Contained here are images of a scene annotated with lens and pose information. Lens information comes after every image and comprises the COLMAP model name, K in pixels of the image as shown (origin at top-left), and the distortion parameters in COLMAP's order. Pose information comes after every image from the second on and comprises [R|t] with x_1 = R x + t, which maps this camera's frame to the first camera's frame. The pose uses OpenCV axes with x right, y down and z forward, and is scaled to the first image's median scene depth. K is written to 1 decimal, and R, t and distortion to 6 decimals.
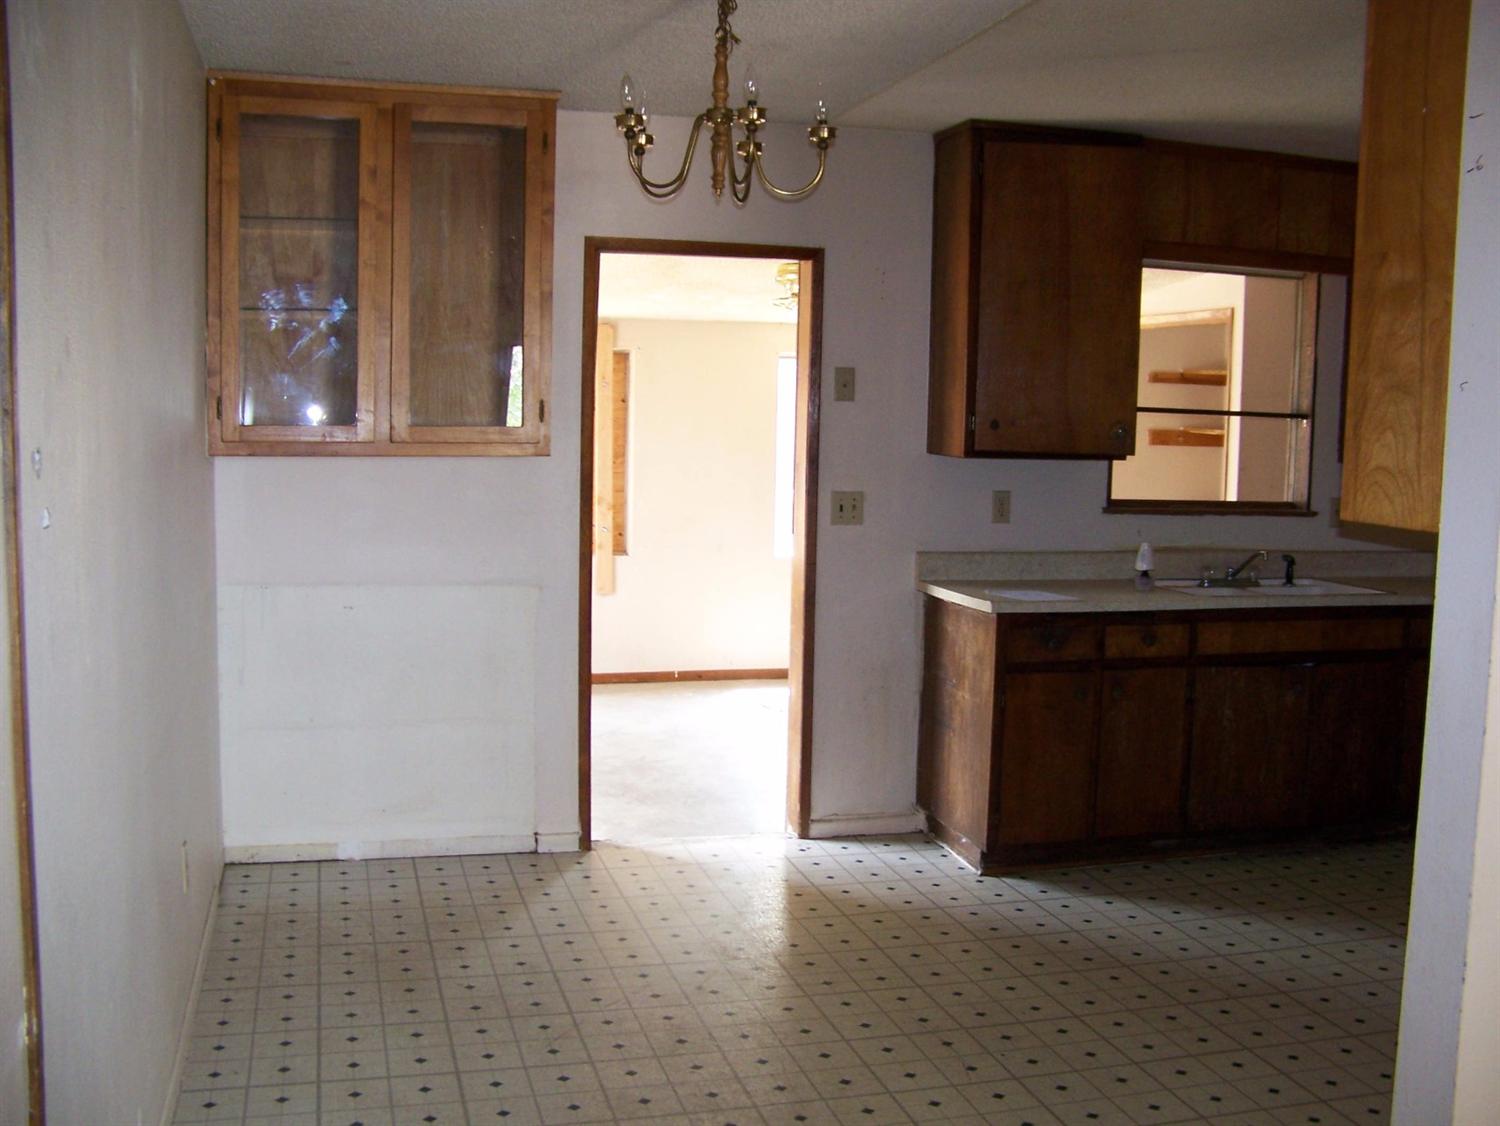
lens RADIAL K [[1572.5, 0, 765.6], [0, 1572.5, 573.6], [0, 0, 1]] dist [-0.246913, 0.319526]
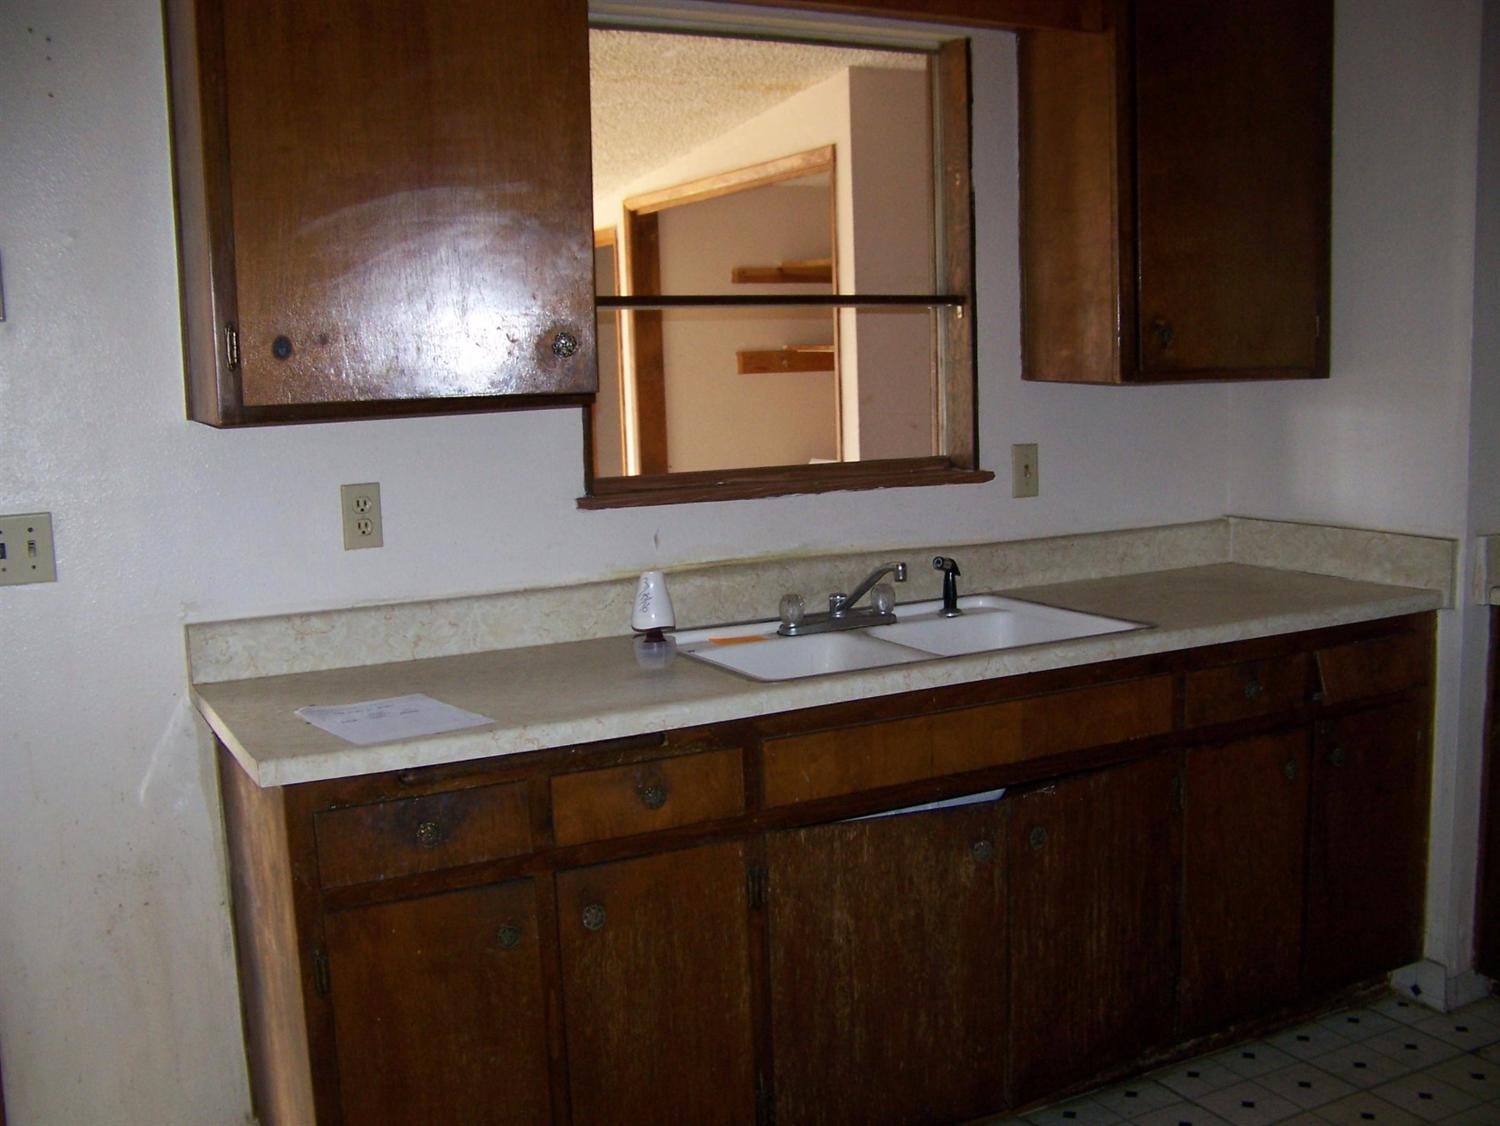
lens RADIAL K [[1572.5, 0, 765.6], [0, 1572.5, 573.6], [0, 0, 1]] dist [-0.246913, 0.319526]
pose [[0.975657, -0.079784, 0.204272, 0.183753], [0.072856, 0.996490, 0.041226, -0.037284], [-0.206844, -0.025340, 0.978046, 0.524790]]
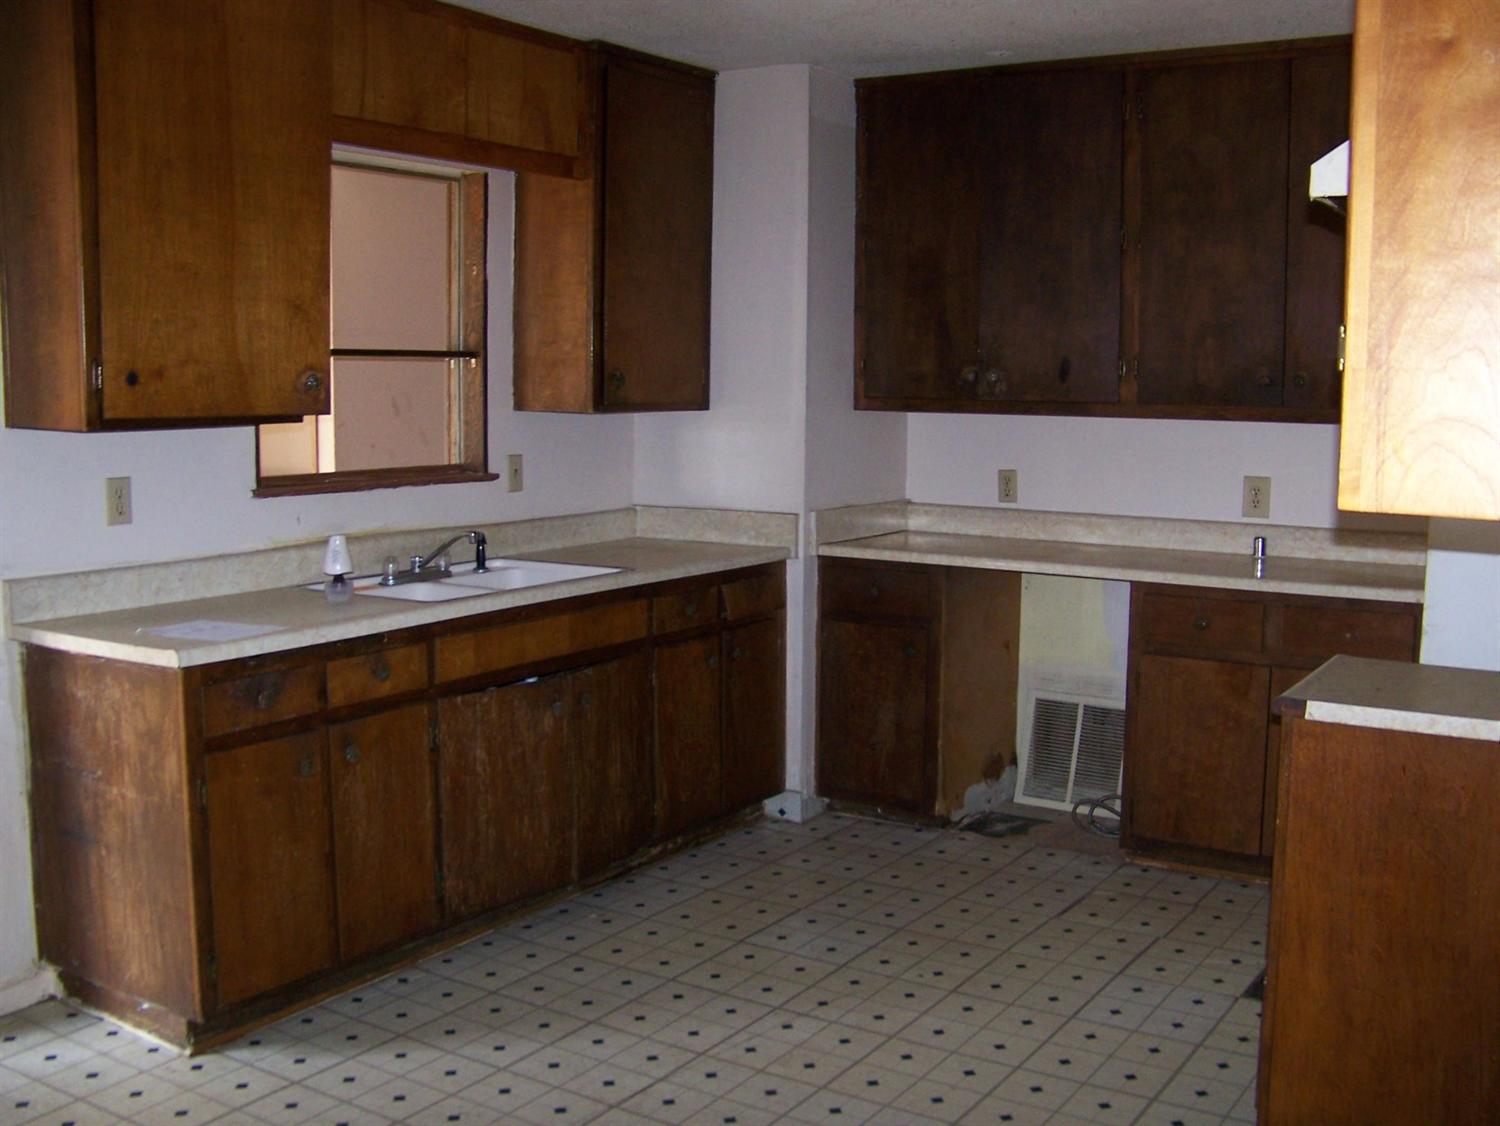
lens RADIAL K [[1572.5, 0, 765.6], [0, 1572.5, 573.6], [0, 0, 1]] dist [-0.246913, 0.319526]
pose [[0.749065, -0.100628, 0.654809, -0.077533], [0.080438, 0.994899, 0.060874, -0.030427], [-0.657595, 0.007073, 0.753339, 0.337843]]
